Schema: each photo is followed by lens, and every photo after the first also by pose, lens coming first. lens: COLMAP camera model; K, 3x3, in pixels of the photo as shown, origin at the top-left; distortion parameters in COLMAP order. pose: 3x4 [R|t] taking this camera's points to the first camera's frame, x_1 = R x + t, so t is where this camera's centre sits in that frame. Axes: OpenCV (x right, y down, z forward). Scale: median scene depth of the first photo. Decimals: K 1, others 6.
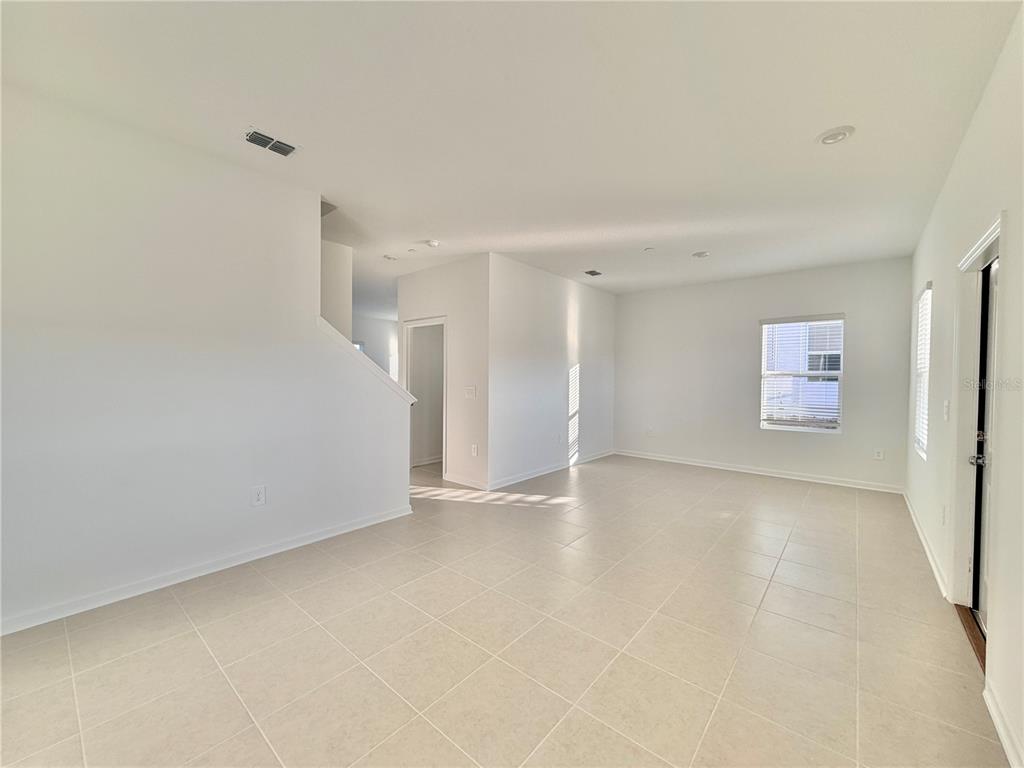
lens RADIAL K [[406.7, 0, 511.4], [0, 406.7, 385.3], [0, 0, 1]] dist [-0.005263, -0.000315]
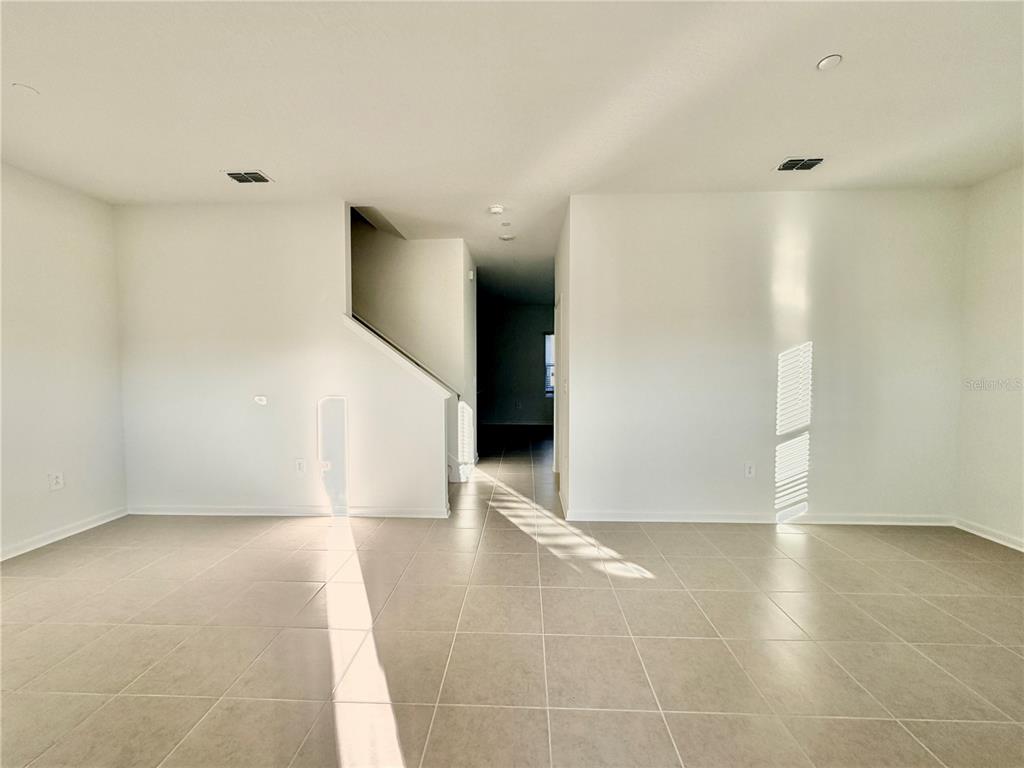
lens RADIAL K [[406.7, 0, 511.4], [0, 406.7, 385.3], [0, 0, 1]] dist [-0.005263, -0.000315]
pose [[0.612706, 0.031033, -0.789701, 0.361074], [-0.001568, 0.999275, 0.038052, -0.015037], [0.790309, -0.022076, 0.612310, 0.364148]]
